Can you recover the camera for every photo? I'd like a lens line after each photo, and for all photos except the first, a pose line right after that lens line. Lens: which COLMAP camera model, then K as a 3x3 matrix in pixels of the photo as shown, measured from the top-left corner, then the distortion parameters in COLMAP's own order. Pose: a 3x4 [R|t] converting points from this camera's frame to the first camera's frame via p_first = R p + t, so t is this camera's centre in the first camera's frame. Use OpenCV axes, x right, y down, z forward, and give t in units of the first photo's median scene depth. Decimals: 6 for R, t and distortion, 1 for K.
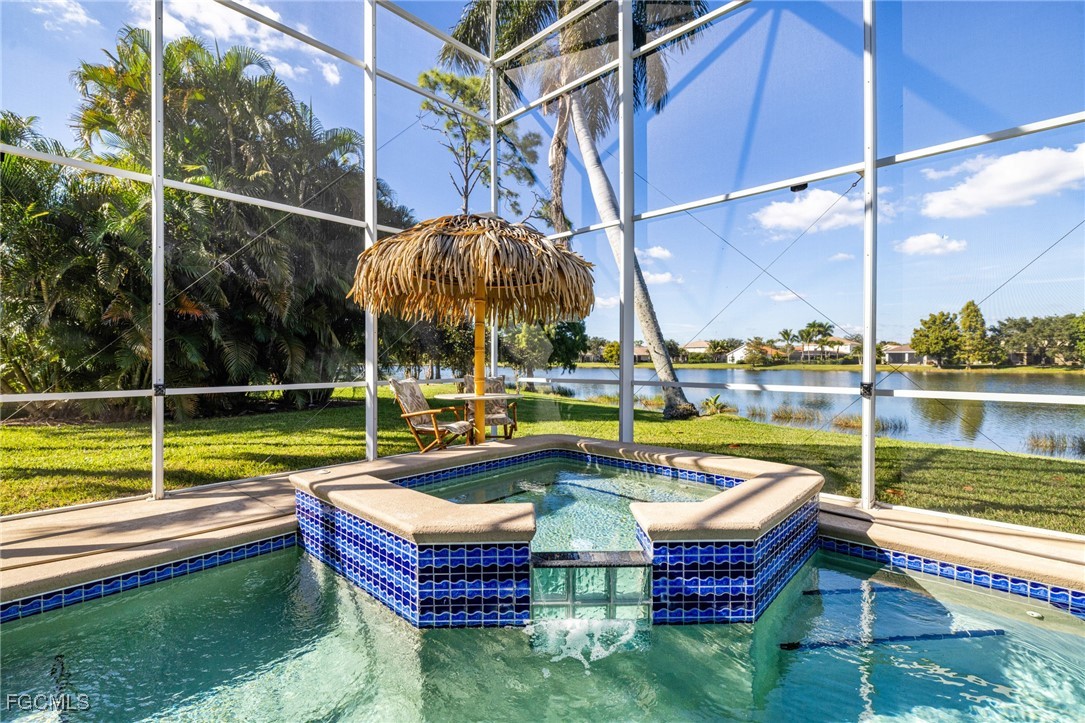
lens RADIAL K [[487.0, 0, 539.3], [0, 487.0, 363.1], [0, 0, 1]] dist [-0.010001, 0.001248]
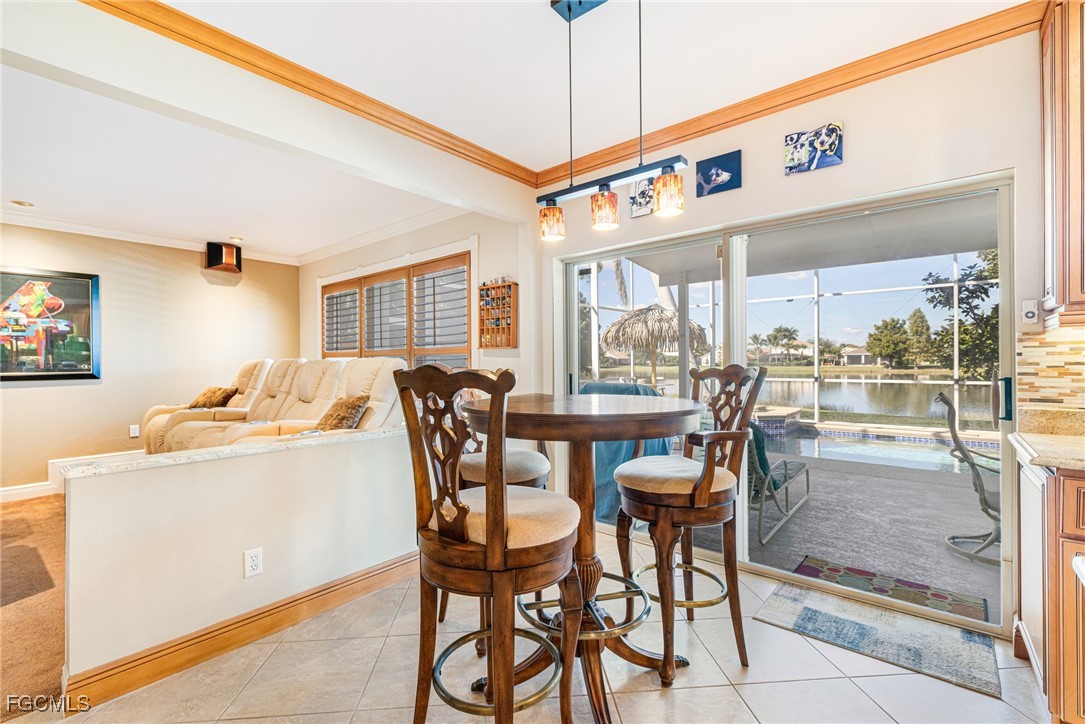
lens RADIAL K [[480.5, 0, 545.5], [0, 480.5, 364.5], [0, 0, 1]] dist [0.003730, -0.001365]
pose [[0.998049, -0.008130, 0.061902, -0.323286], [0.008404, 0.999956, -0.004180, -0.008883], [-0.061866, 0.004692, 0.998073, -0.514590]]
